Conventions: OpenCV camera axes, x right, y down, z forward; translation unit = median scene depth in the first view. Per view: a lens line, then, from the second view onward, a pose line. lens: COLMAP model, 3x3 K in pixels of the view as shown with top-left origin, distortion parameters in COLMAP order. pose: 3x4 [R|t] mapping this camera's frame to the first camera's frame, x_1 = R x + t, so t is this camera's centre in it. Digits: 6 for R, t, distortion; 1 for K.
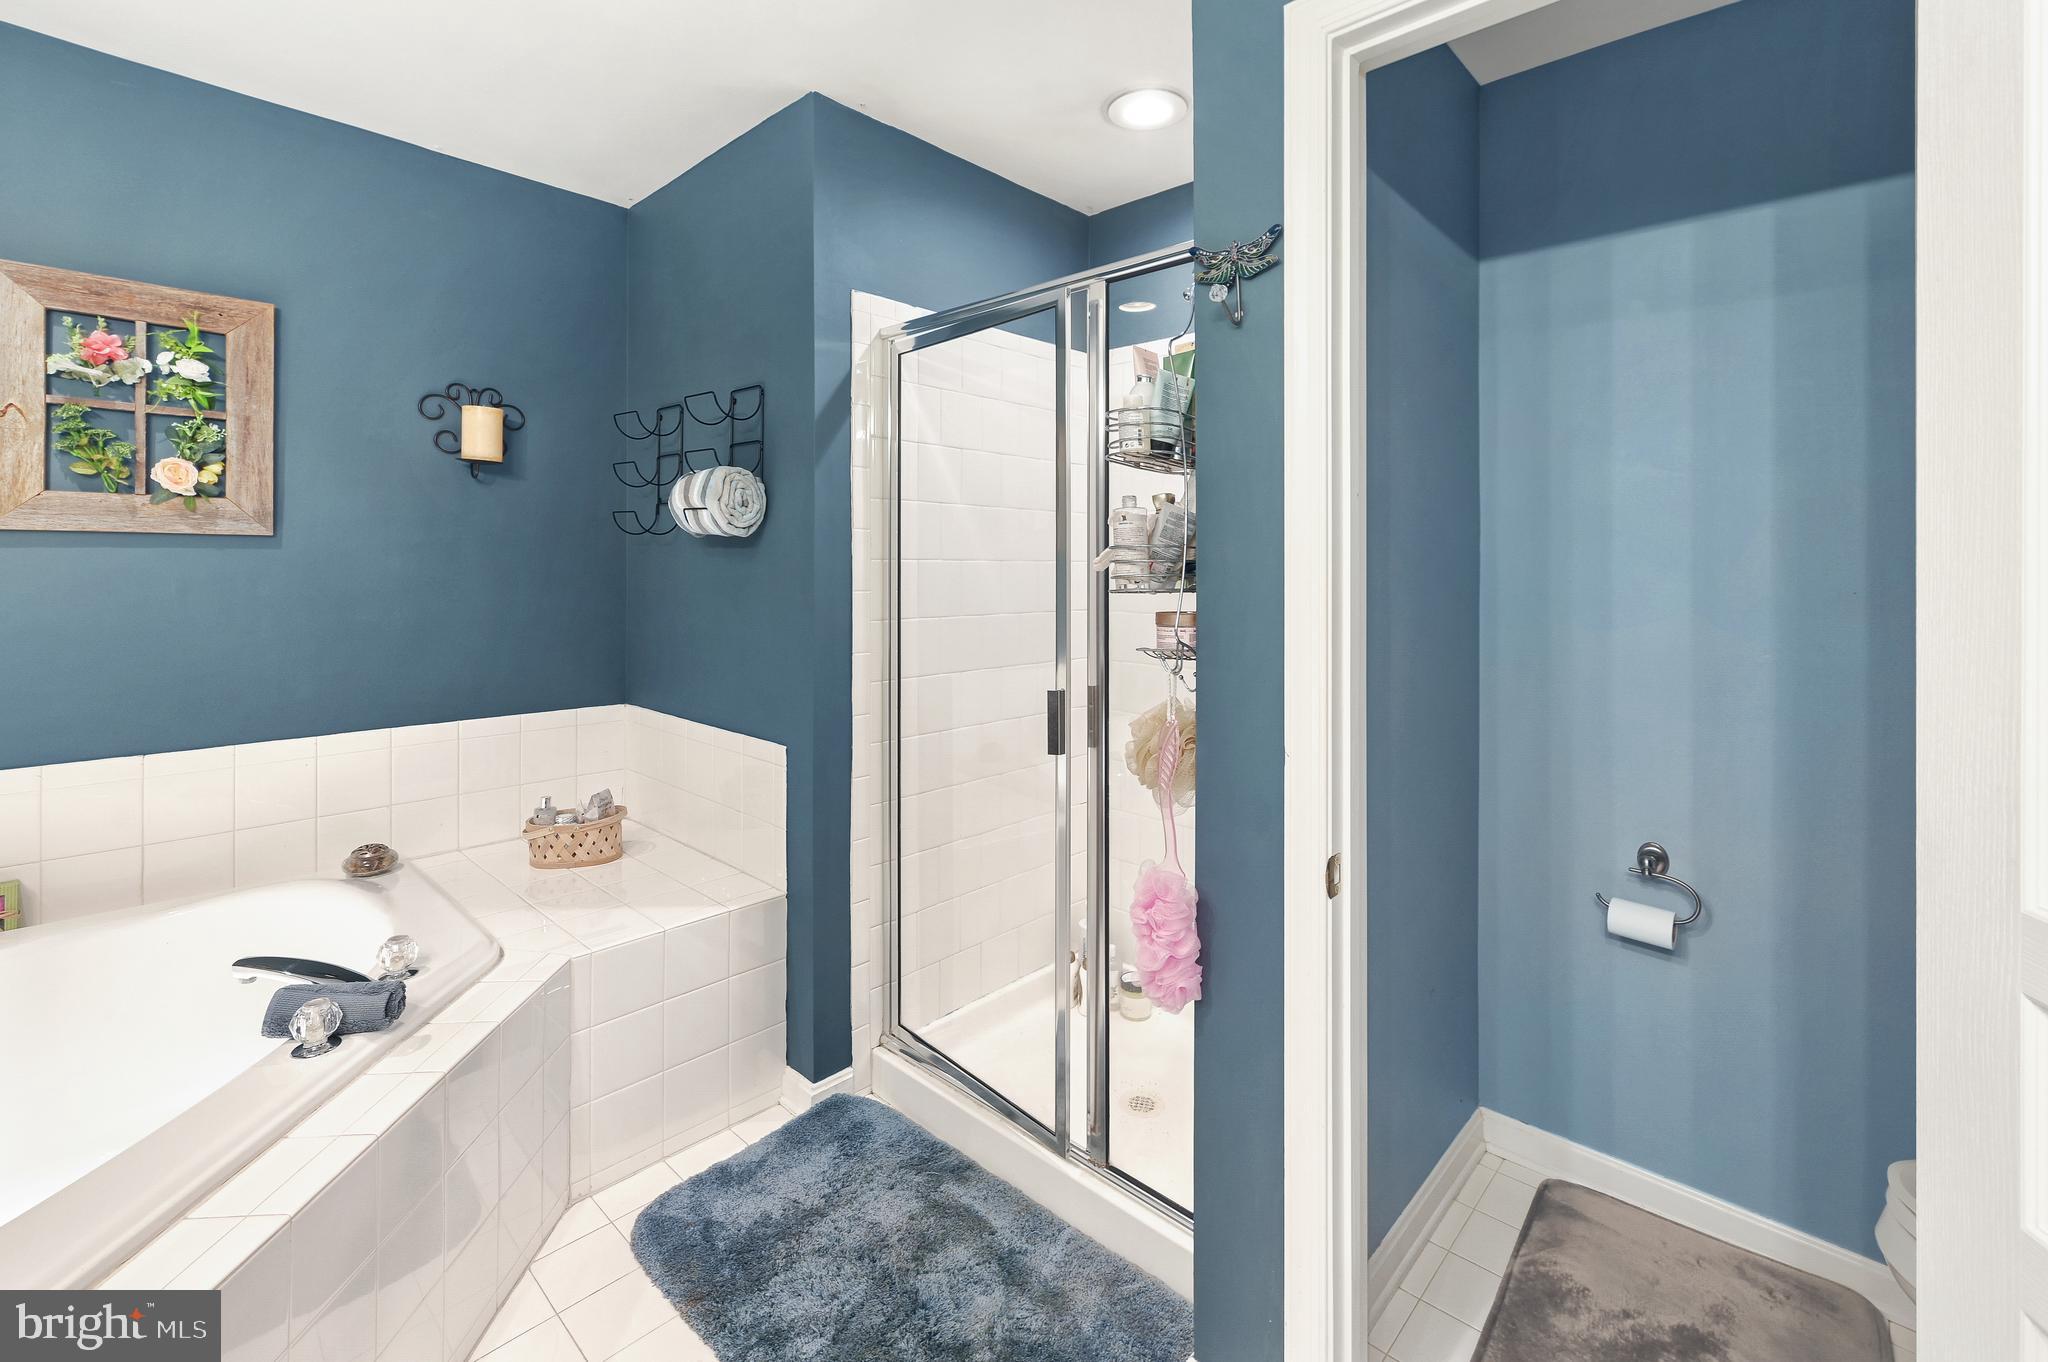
lens RADIAL K [[886.7, 0, 1026.8], [0, 886.7, 567.5], [0, 0, 1]] dist [0.000561, -0.000163]
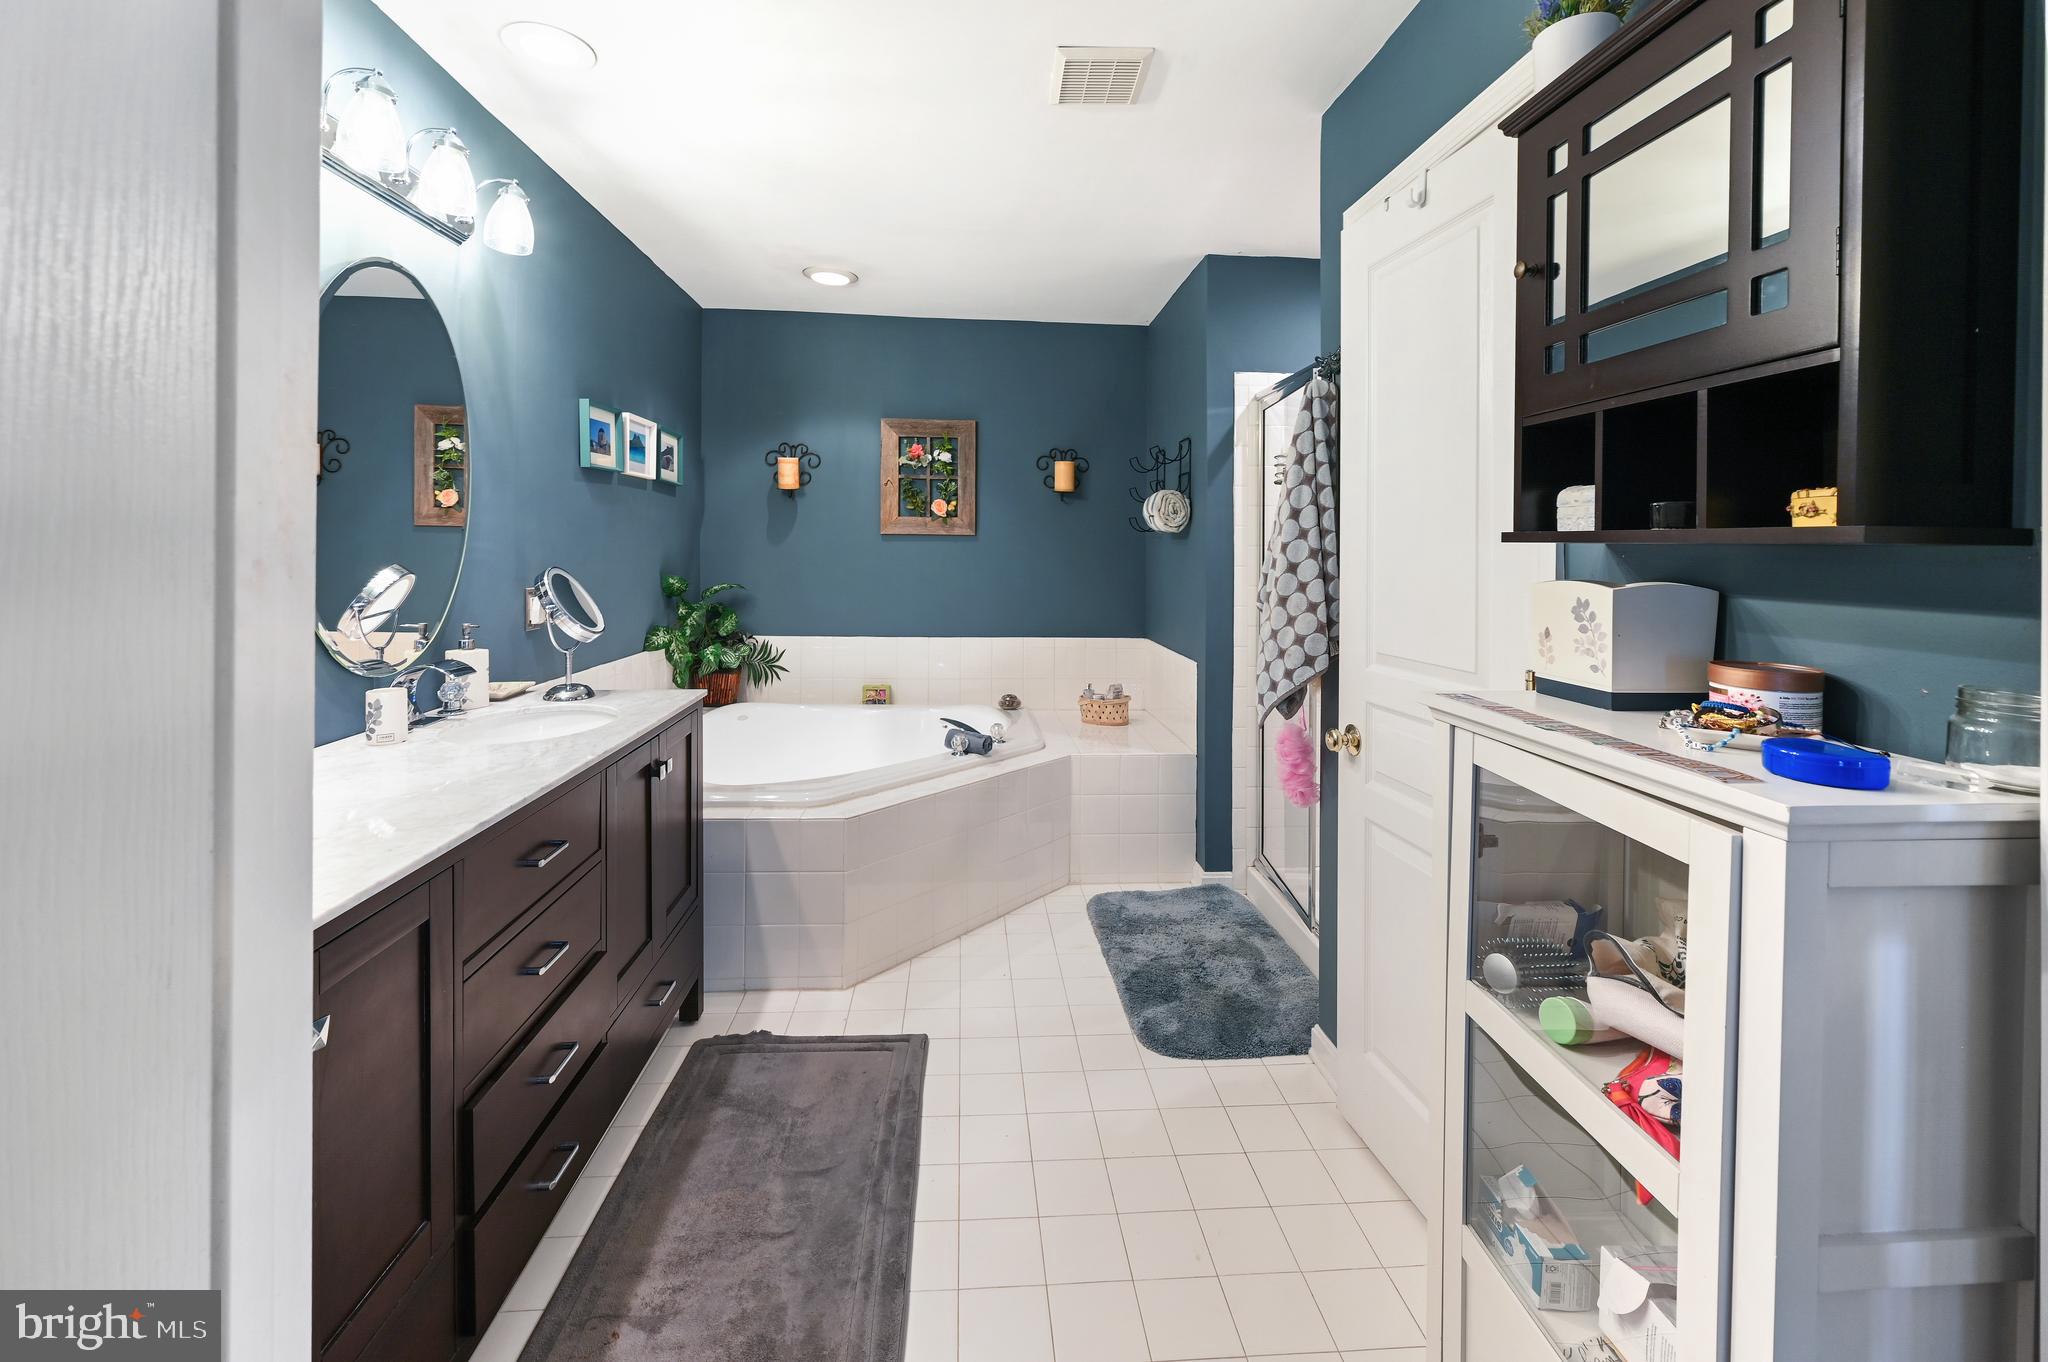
lens RADIAL K [[886.7, 0, 1026.8], [0, 886.7, 567.5], [0, 0, 1]] dist [0.000561, -0.000163]
pose [[0.731398, 0.012440, -0.681837, 0.637779], [-0.005219, 0.999906, 0.012644, 0.011774], [0.681930, -0.005690, 0.731395, -0.409036]]
